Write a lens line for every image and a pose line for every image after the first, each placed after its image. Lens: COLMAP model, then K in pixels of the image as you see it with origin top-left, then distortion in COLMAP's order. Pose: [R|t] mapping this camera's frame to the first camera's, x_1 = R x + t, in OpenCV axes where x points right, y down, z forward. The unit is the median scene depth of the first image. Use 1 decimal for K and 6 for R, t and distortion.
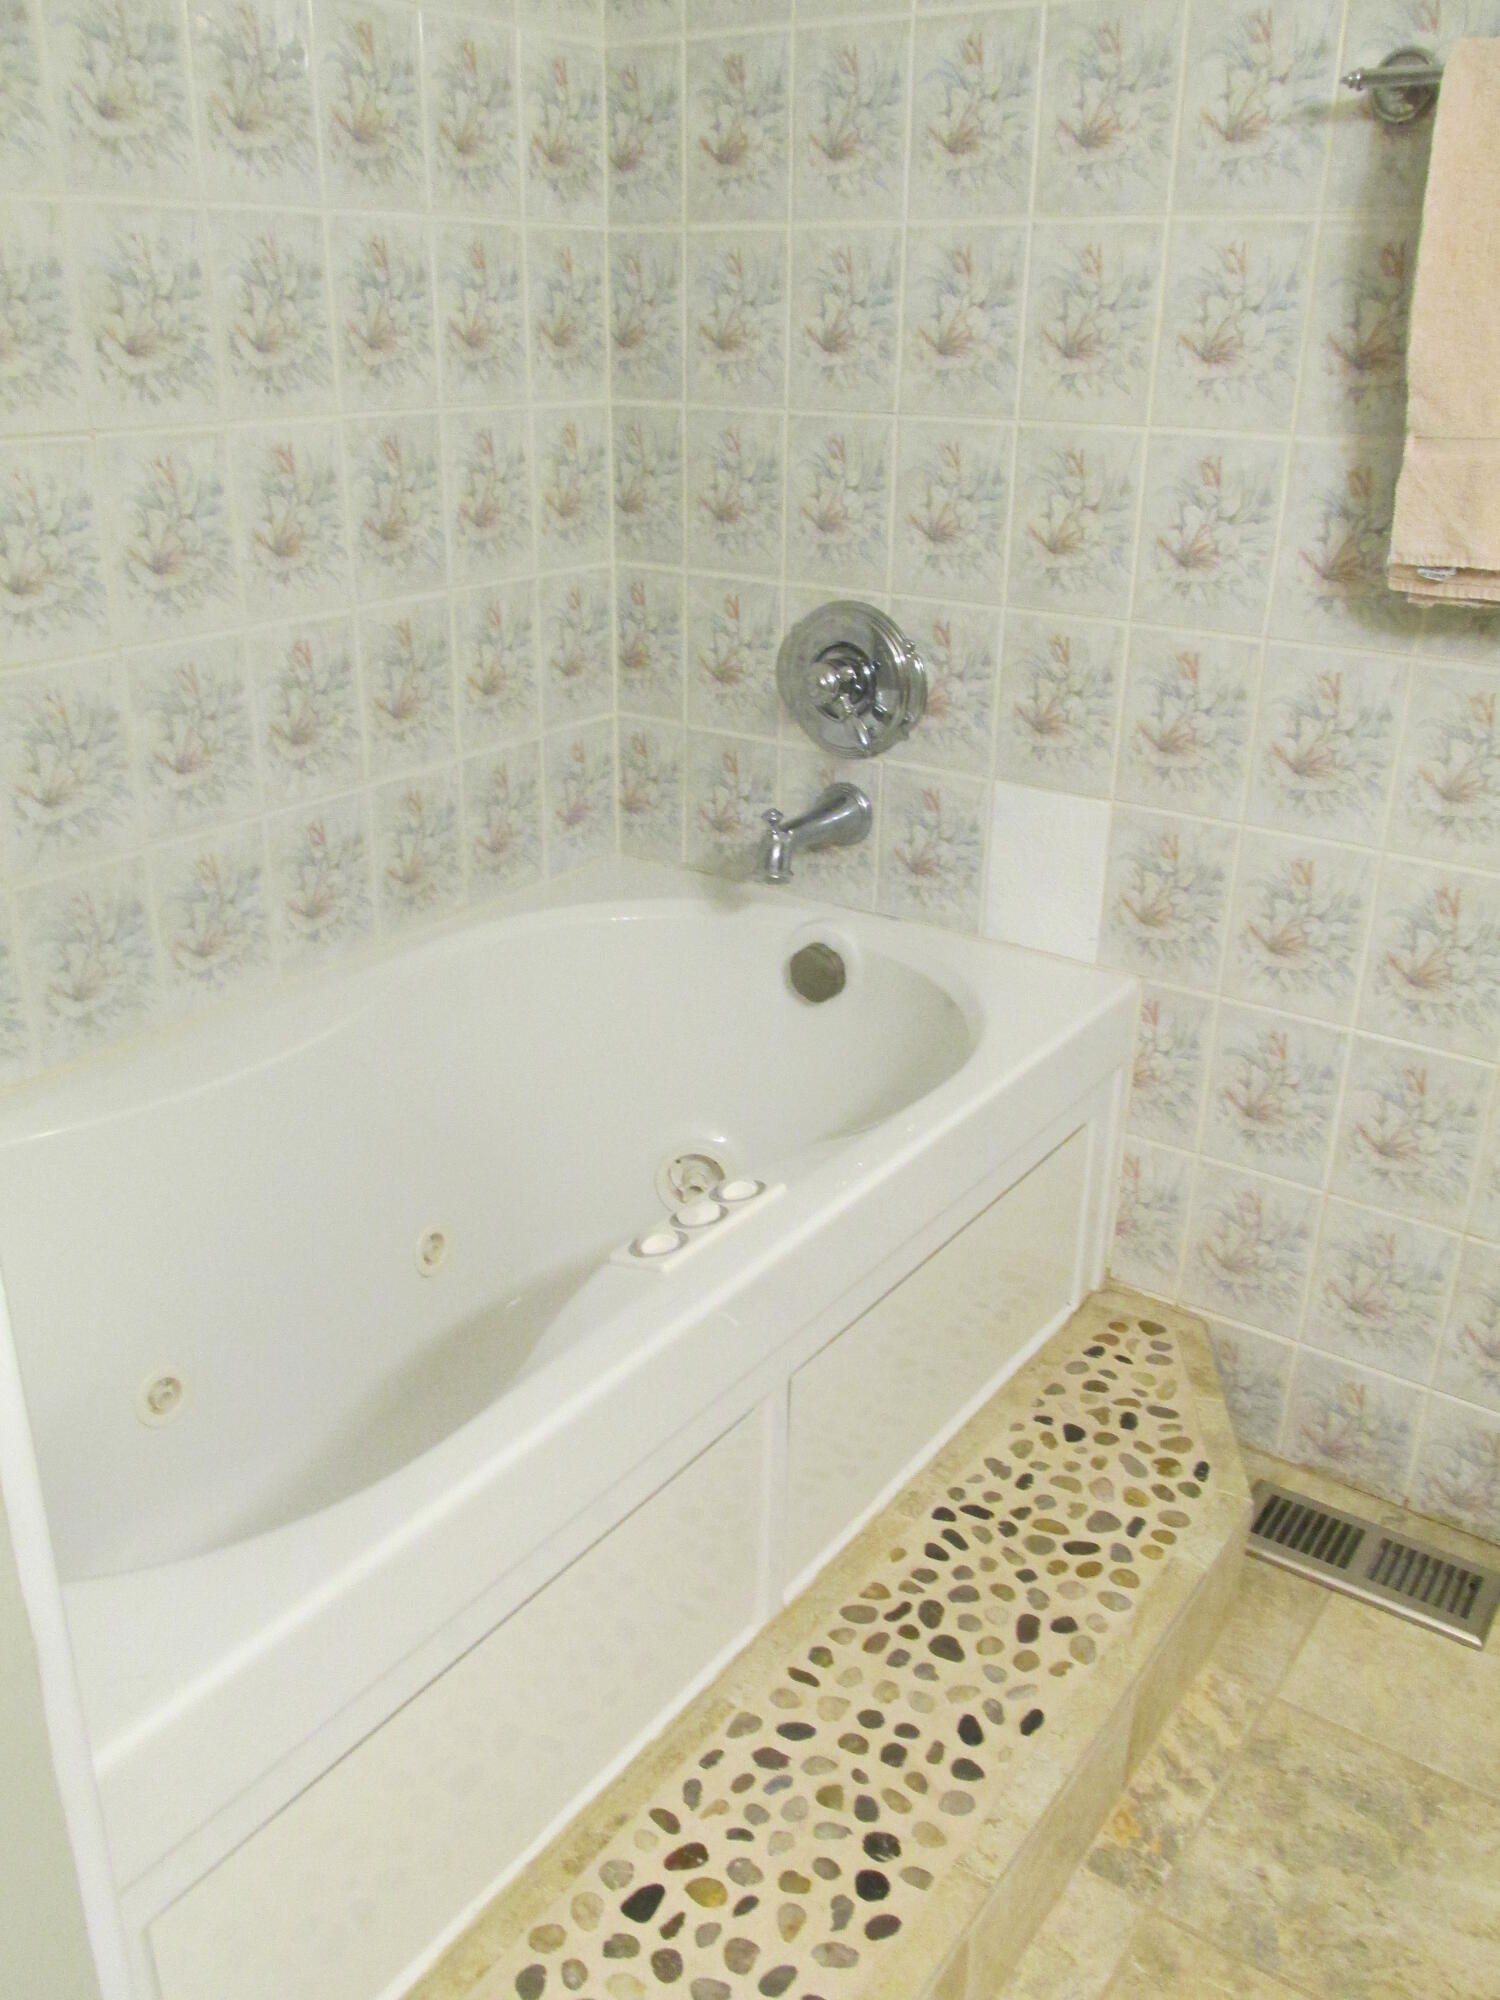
lens RADIAL K [[1681.4, 0, 748.2], [0, 1681.4, 1001.7], [0, 0, 1]] dist [-0.020539, -0.001558]
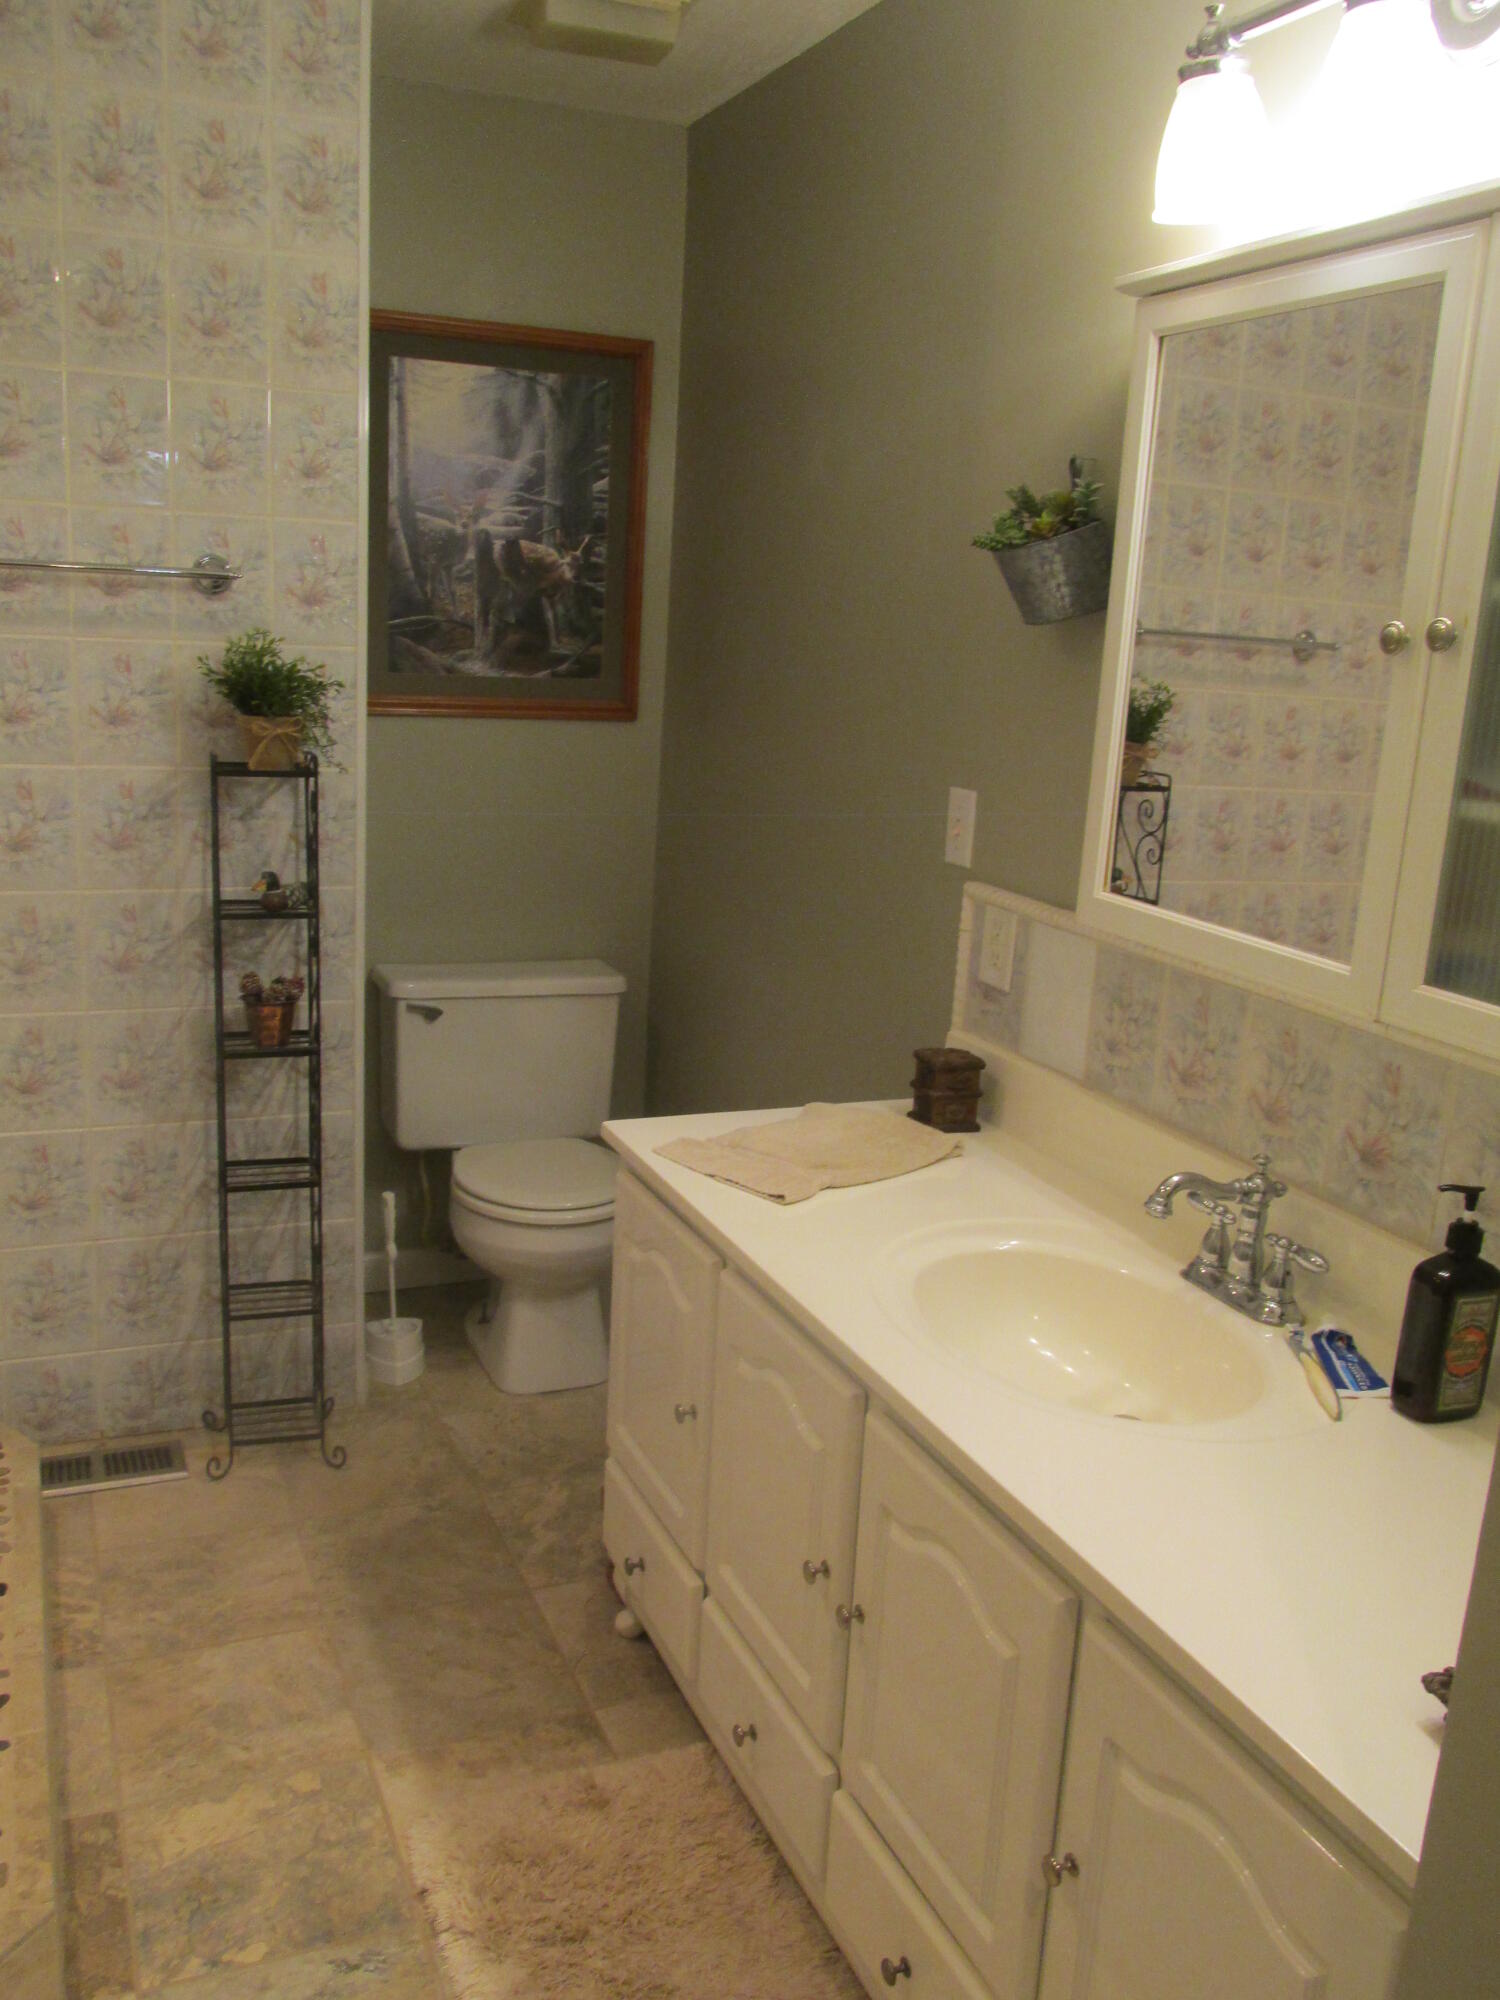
lens RADIAL K [[1681.4, 0, 748.7], [0, 1681.4, 1002.9], [0, 0, 1]] dist [-0.020539, -0.001558]
pose [[0.516160, -0.176635, 0.838081, -0.537157], [0.294196, 0.955532, 0.020200, 0.074411], [-0.804381, 0.236134, 0.545172, -0.408676]]
